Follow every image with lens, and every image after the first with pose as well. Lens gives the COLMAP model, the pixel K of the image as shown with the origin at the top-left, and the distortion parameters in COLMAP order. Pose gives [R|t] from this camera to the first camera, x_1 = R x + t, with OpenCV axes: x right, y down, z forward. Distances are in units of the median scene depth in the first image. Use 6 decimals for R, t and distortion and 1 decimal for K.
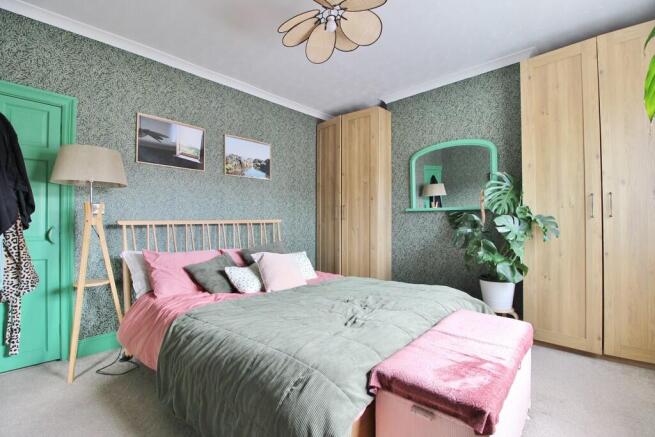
lens RADIAL K [[303.0, 0, 331.4], [0, 303.0, 222.2], [0, 0, 1]] dist [-0.015229, -0.004238]
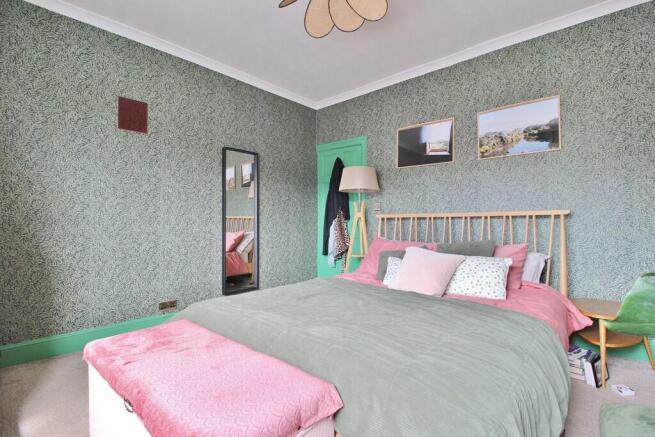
lens RADIAL K [[303.0, 0, 331.9], [0, 303.0, 215.1], [0, 0, 1]] dist [-0.015229, -0.004238]
pose [[0.006934, 0.002452, -0.999973, 0.501589], [0.012438, 0.999919, 0.002538, -0.005963], [0.999899, -0.012455, 0.006903, 0.564062]]
